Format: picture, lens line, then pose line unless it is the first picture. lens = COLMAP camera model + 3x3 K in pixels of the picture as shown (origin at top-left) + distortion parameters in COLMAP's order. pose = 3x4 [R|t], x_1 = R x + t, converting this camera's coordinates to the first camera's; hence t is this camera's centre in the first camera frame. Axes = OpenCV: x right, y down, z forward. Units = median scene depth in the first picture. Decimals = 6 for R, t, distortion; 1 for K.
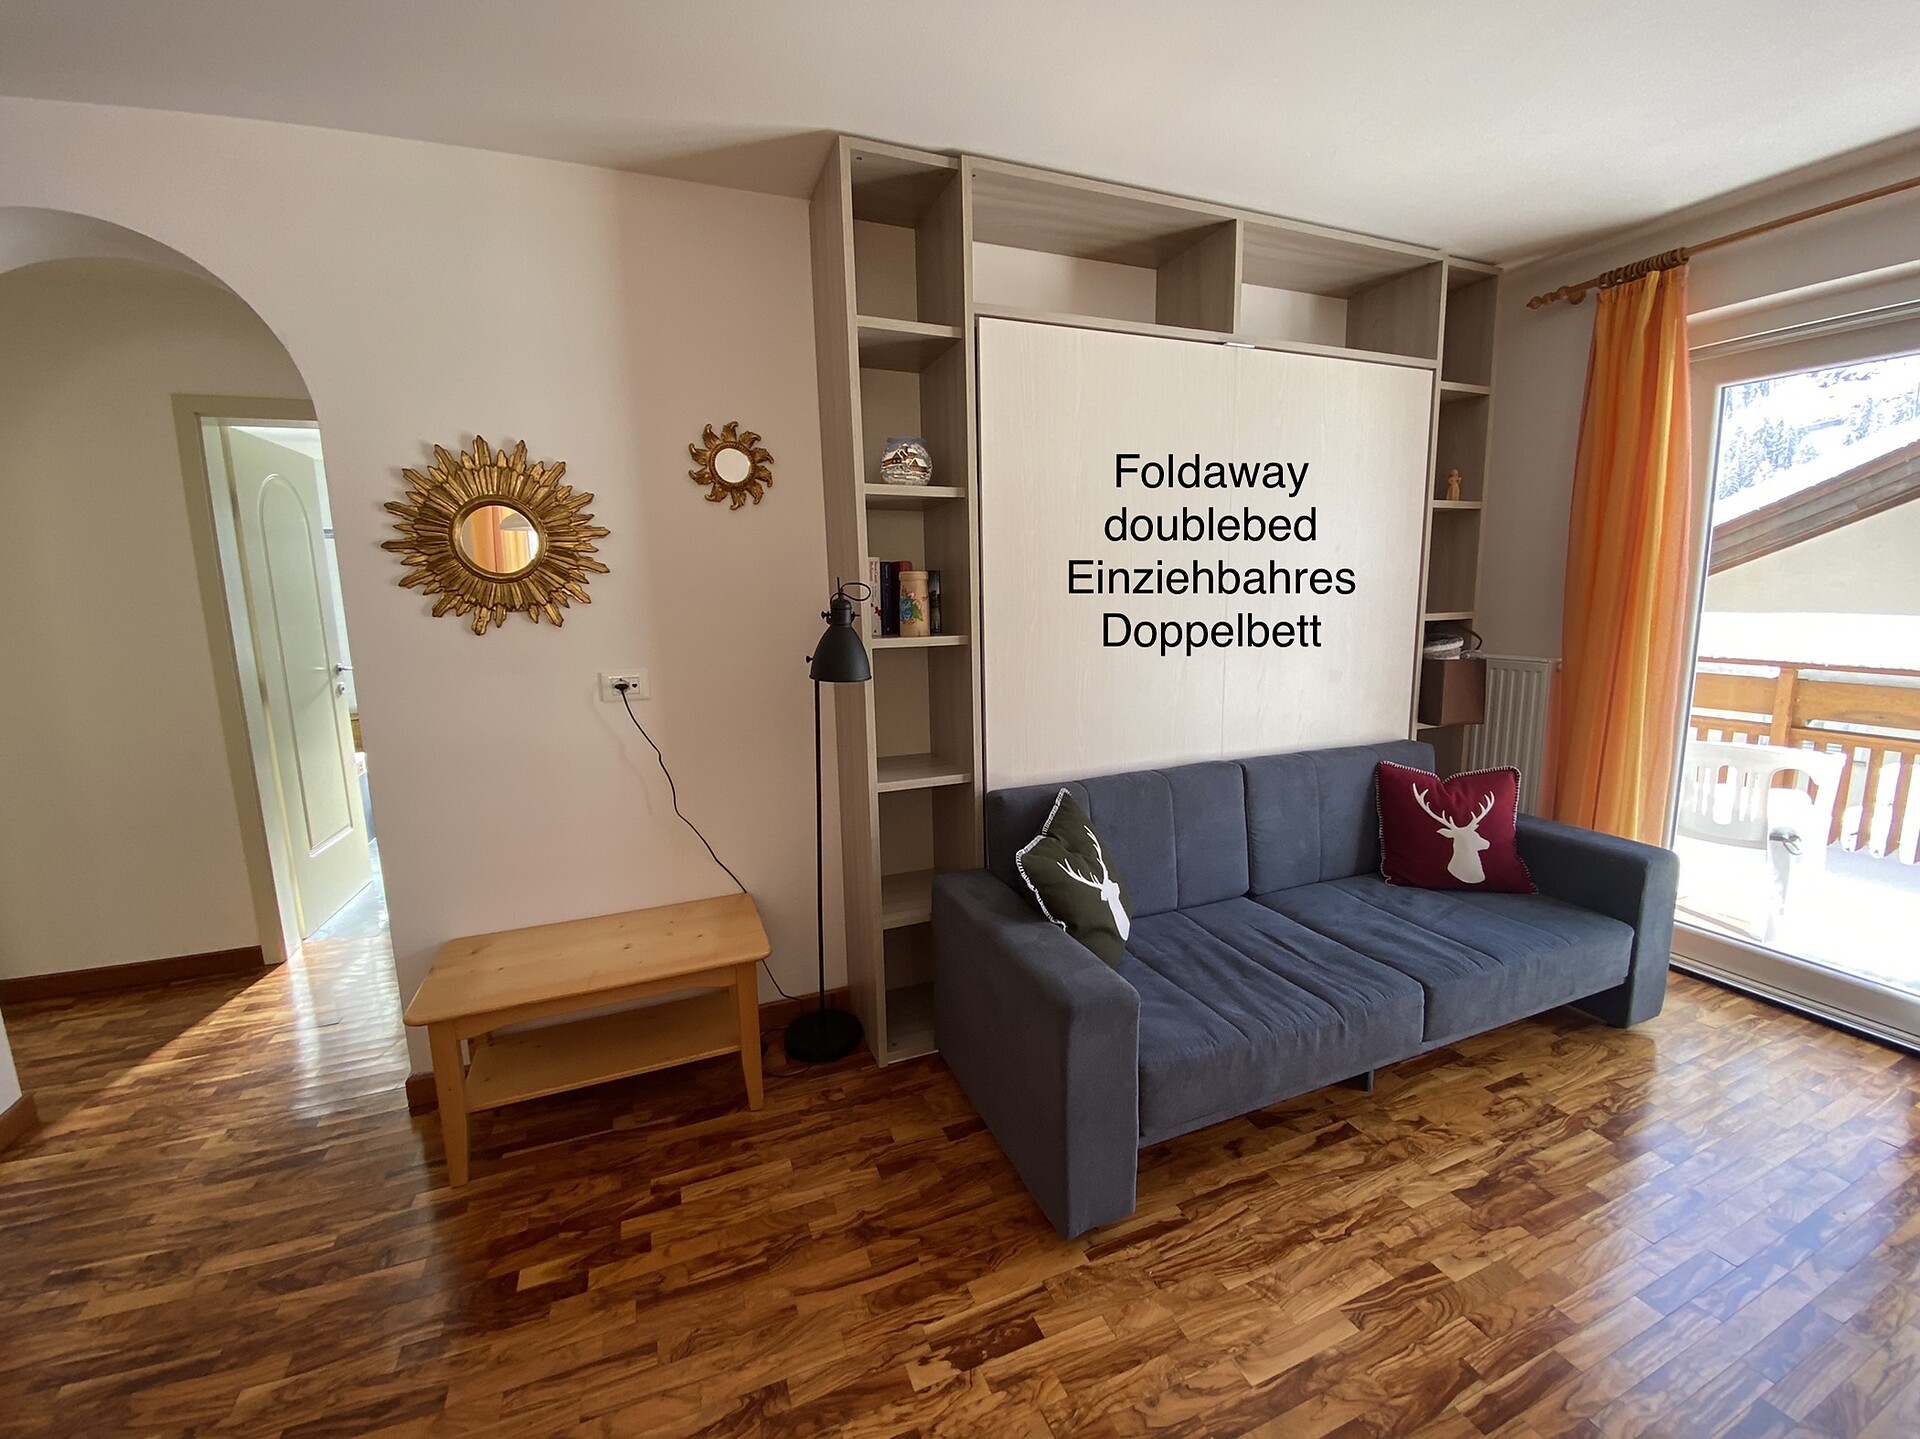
lens RADIAL K [[779.0, 0, 962.2], [0, 779.0, 722.2], [0, 0, 1]] dist [0.022456, -0.021762]
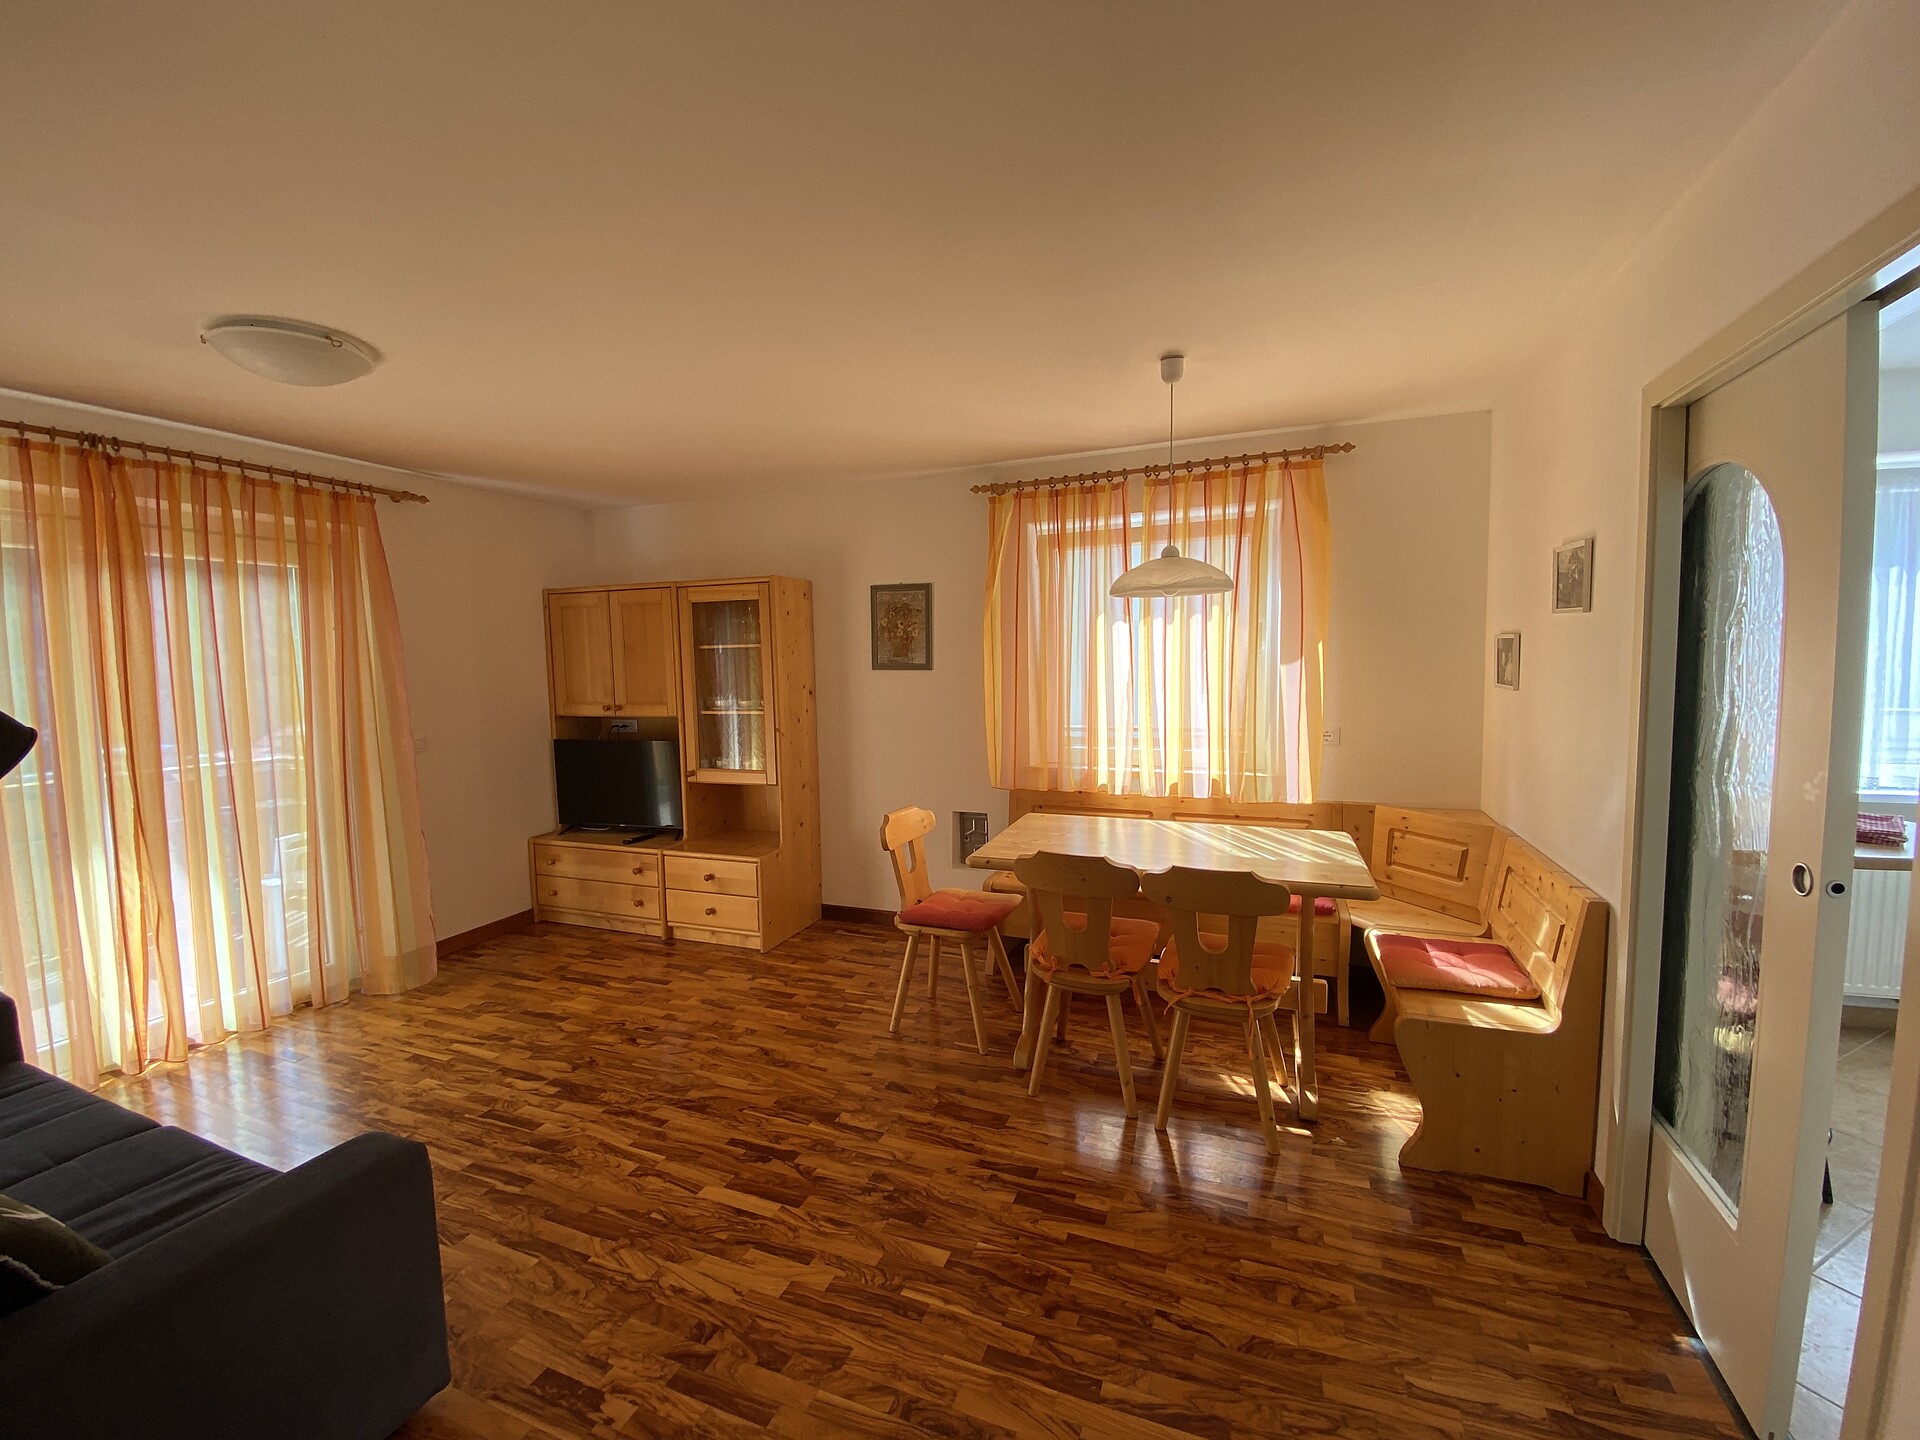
lens RADIAL K [[772.8, 0, 952.0], [0, 772.8, 721.3], [0, 0, 1]] dist [0.020598, -0.020260]
pose [[-0.719820, -0.020810, 0.693848, -0.822512], [0.137173, 0.975576, 0.171567, -0.205812], [-0.680472, 0.218675, -0.699385, 0.871216]]
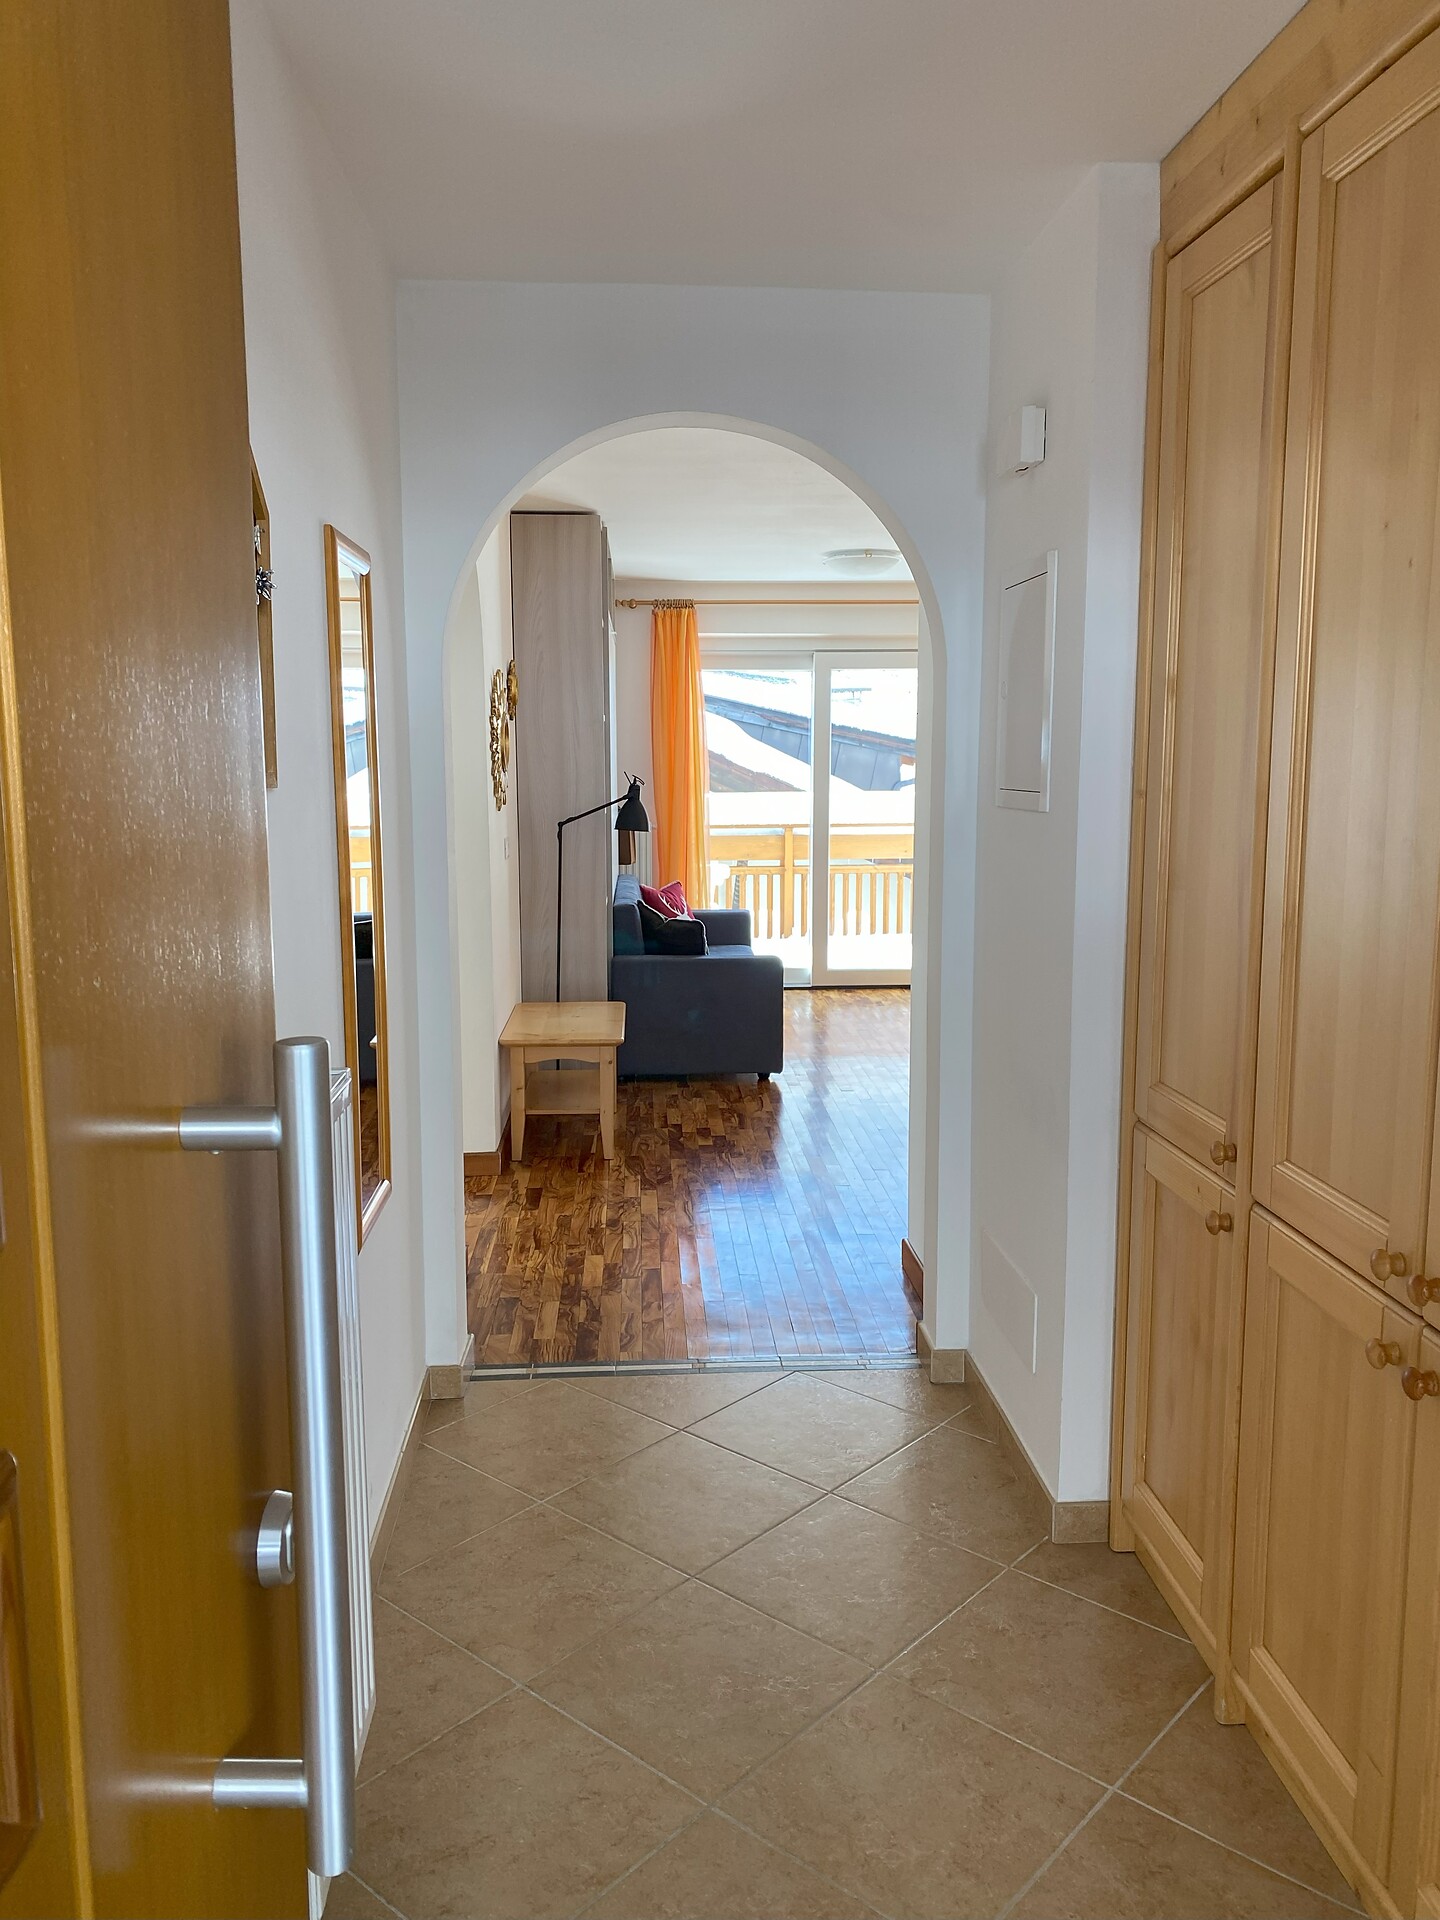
lens RADIAL K [[1468.5, 0, 720.0], [0, 1468.5, 960.0], [0, 0, 1]] dist [-0.005716, 0.004971]
pose [[0.328484, -0.120018, 0.936853, -3.115202], [0.134640, 0.987714, 0.079326, -0.008270], [-0.934864, 0.100080, 0.340608, -0.239176]]
